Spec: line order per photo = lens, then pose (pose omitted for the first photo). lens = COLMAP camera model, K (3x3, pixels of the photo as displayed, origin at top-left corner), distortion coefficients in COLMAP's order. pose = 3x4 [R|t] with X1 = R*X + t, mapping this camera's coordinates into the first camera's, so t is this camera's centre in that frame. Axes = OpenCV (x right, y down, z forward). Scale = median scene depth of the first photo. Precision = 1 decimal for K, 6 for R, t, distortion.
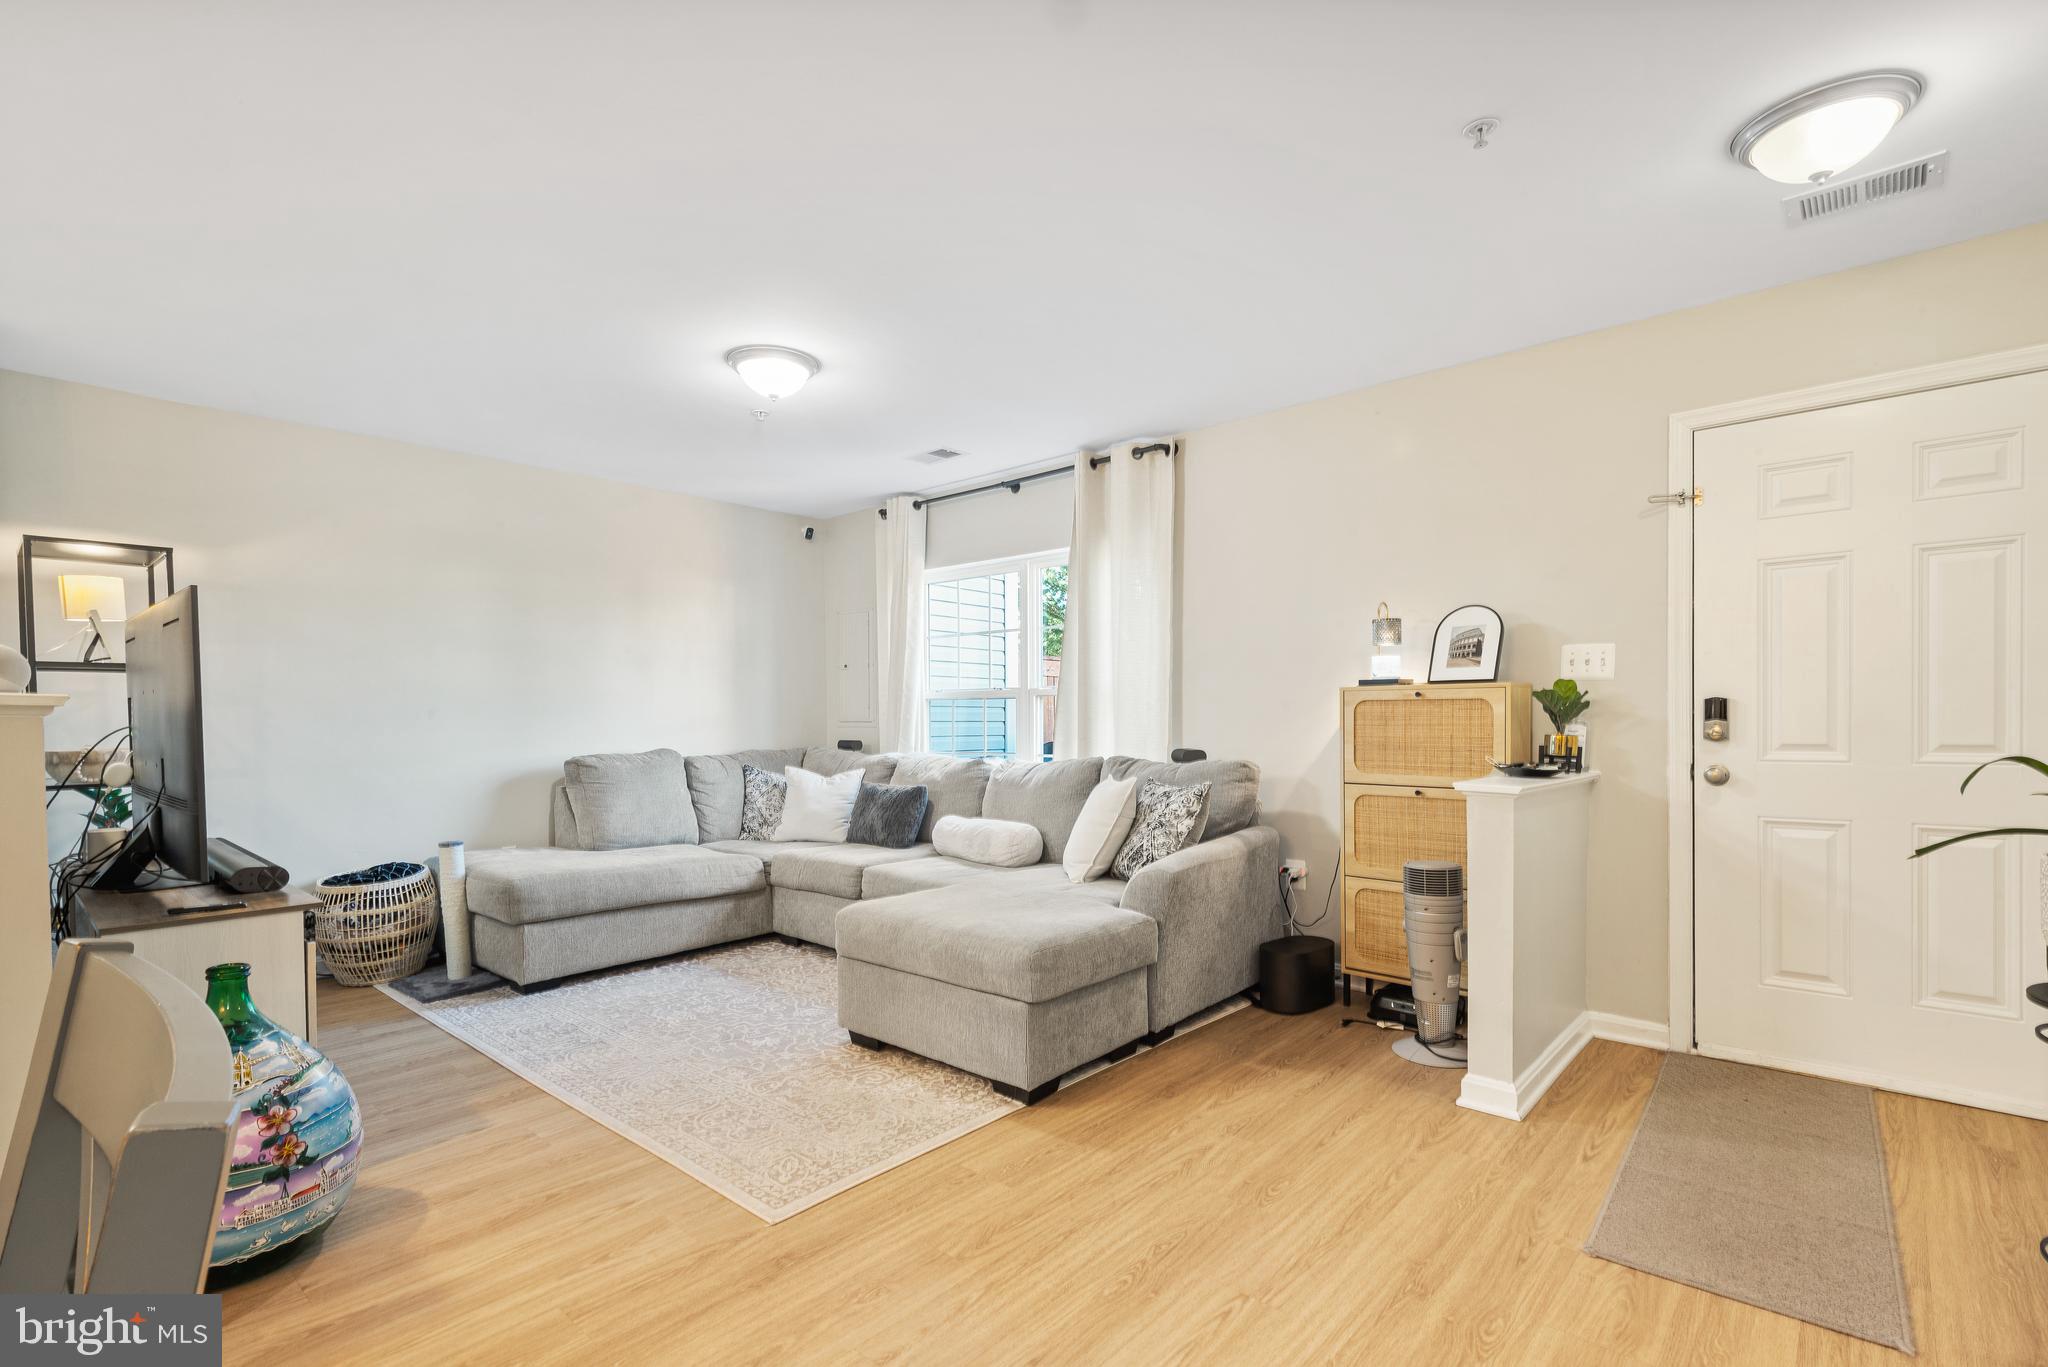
lens RADIAL K [[929.2, 0, 1023.8], [0, 929.2, 746.7], [0, 0, 1]] dist [0.029116, -0.013629]
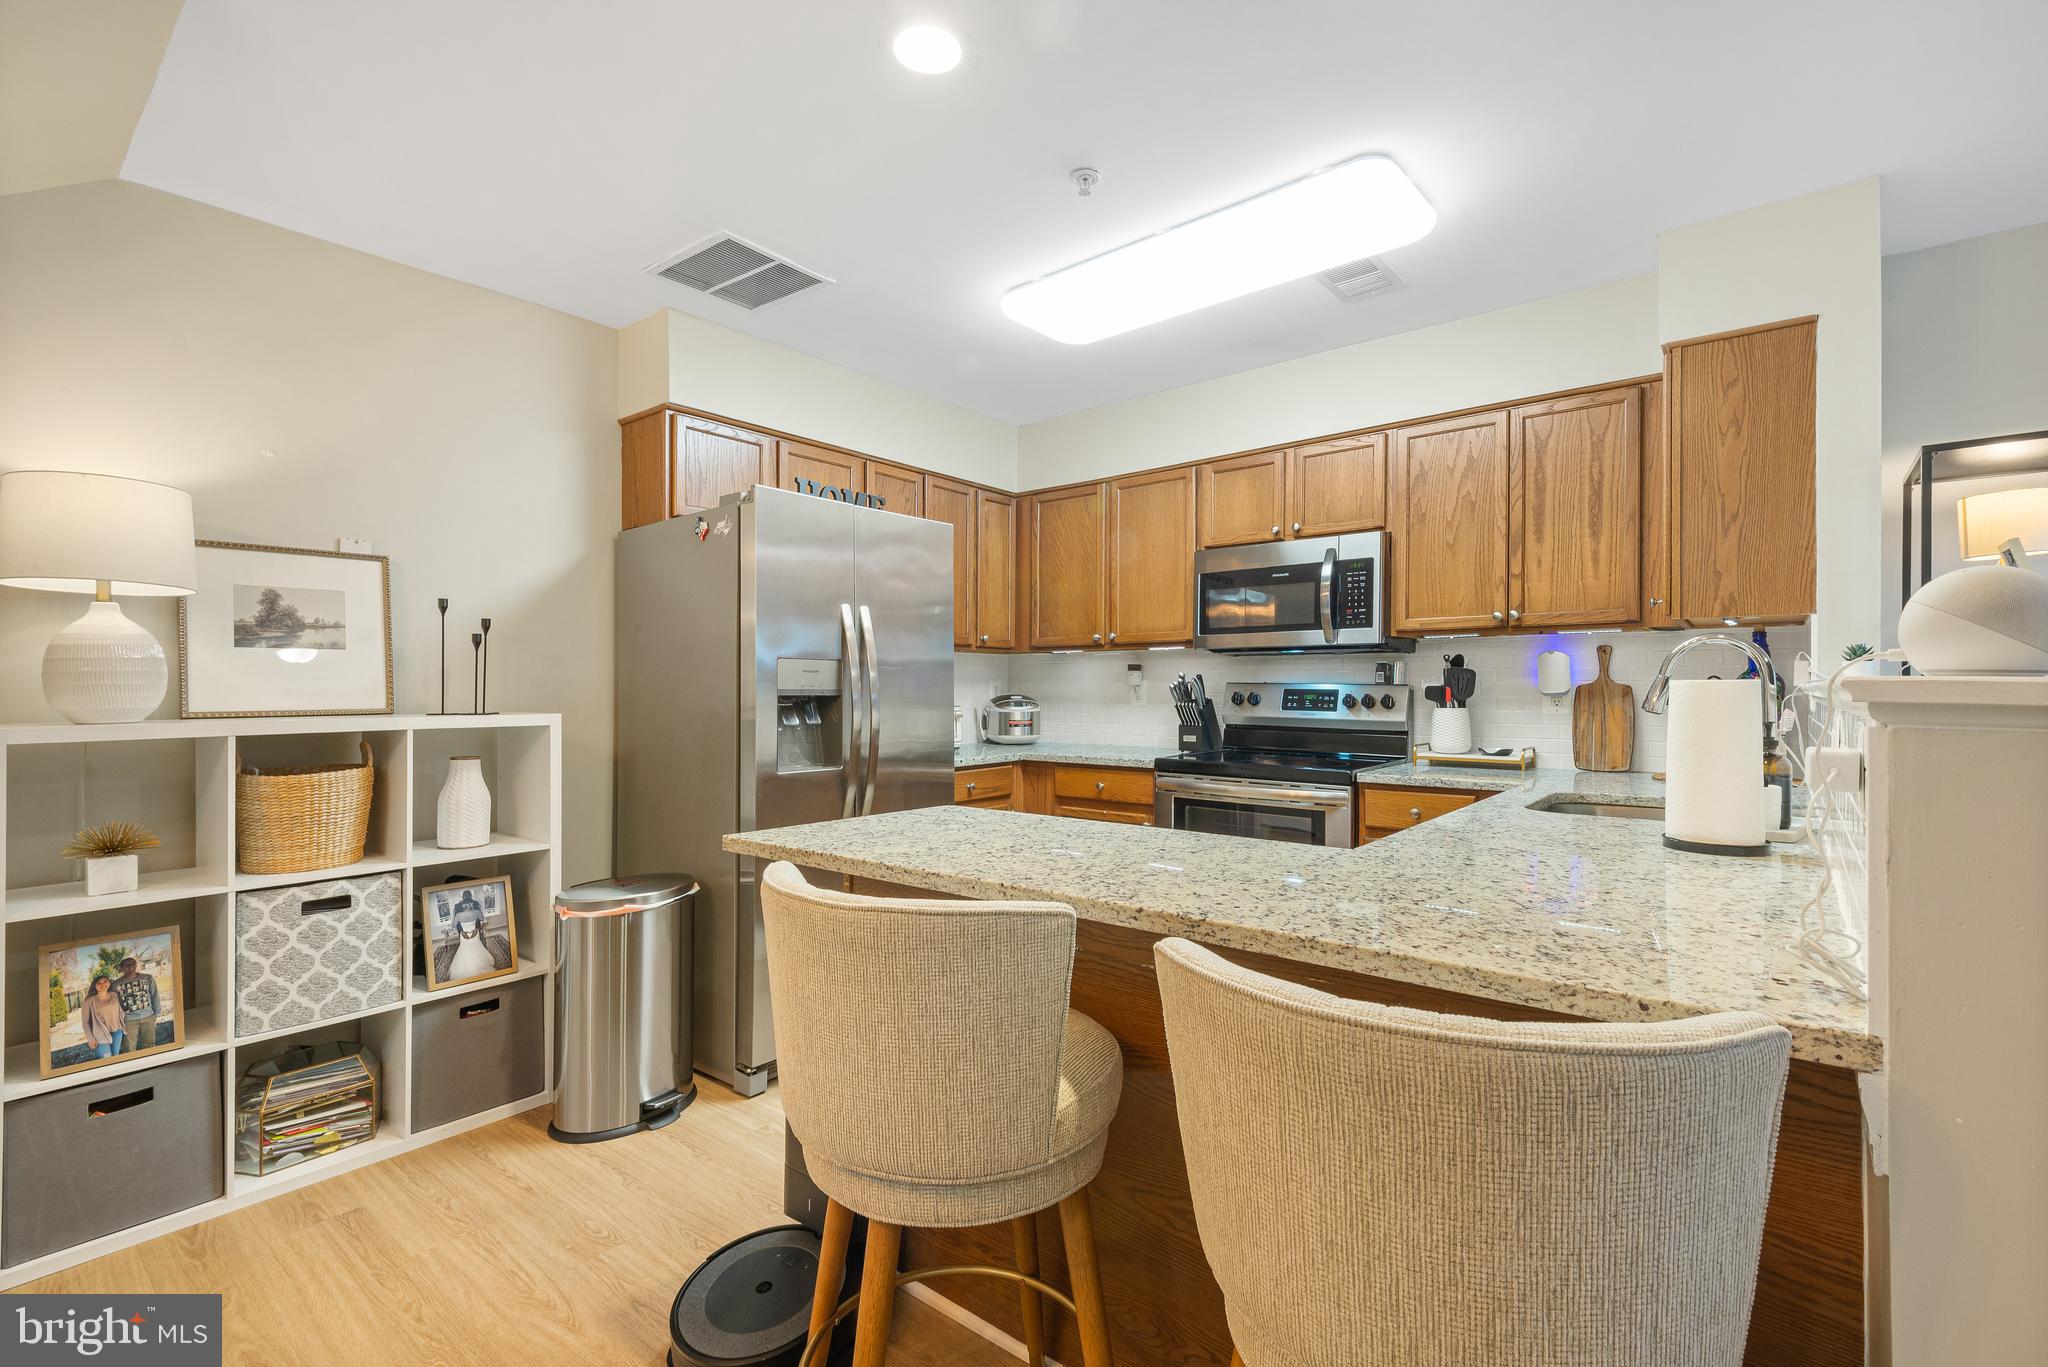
lens RADIAL K [[929.2, 0, 1018.7], [0, 929.2, 681.5], [0, 0, 1]] dist [0.029116, -0.013629]
pose [[0.034537, 0.001924, -0.999402, -0.319431], [-0.028241, 0.999601, 0.000948, -0.021355], [0.999004, 0.028191, 0.034577, 0.253152]]
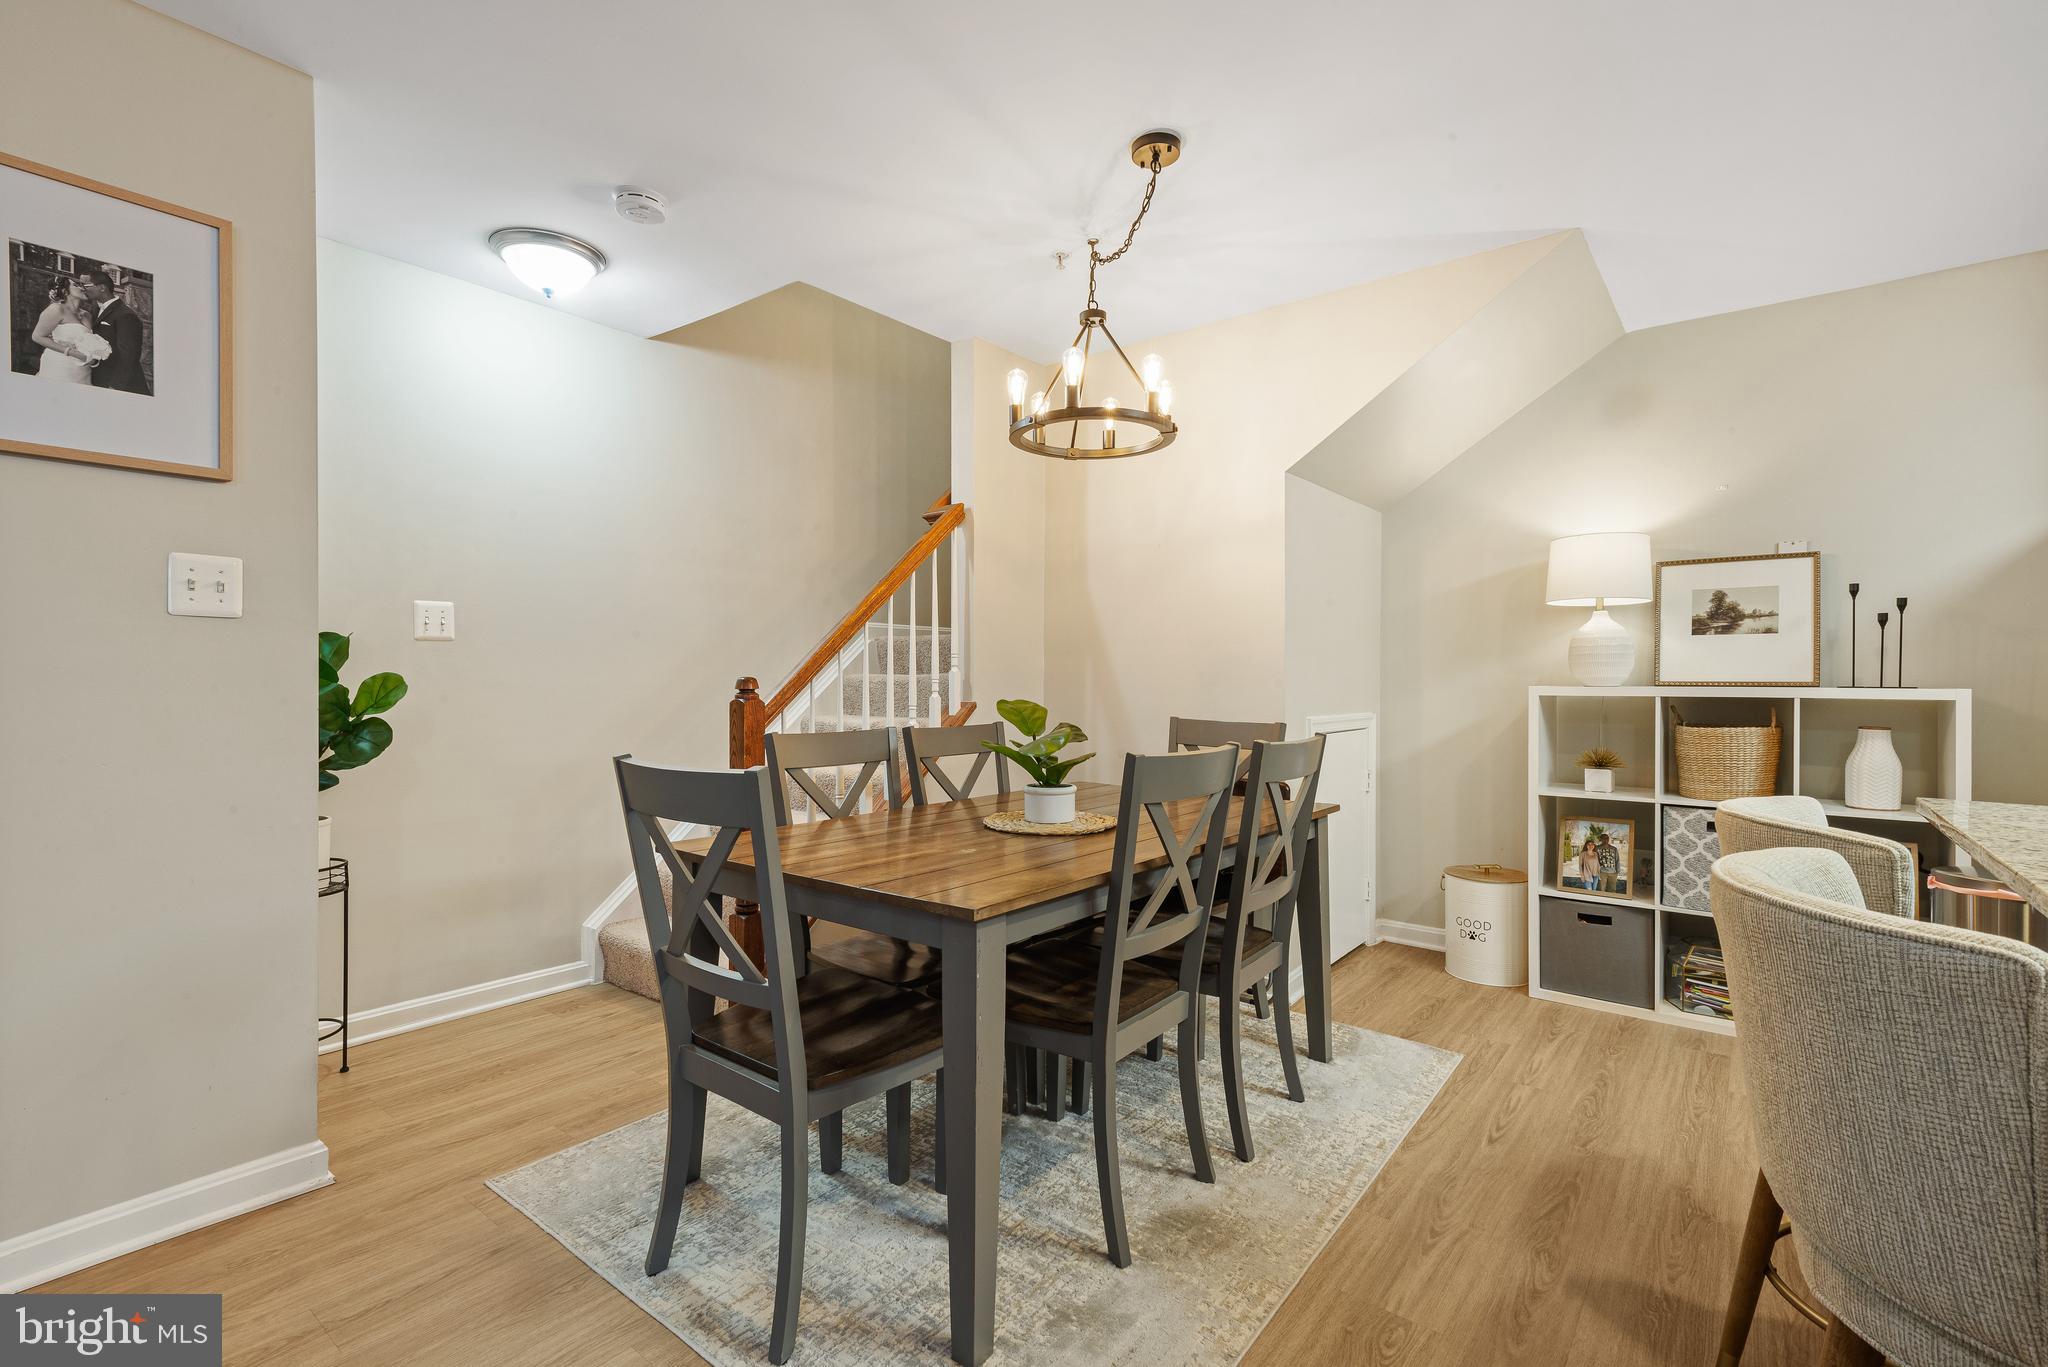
lens RADIAL K [[929.2, 0, 1021.6], [0, 929.2, 683.4], [0, 0, 1]] dist [0.029116, -0.013629]
pose [[-0.997785, 0.005499, -0.066288, -0.284831], [0.002985, 0.999275, 0.037965, -0.018999], [0.066449, 0.037684, -0.997078, 0.637031]]
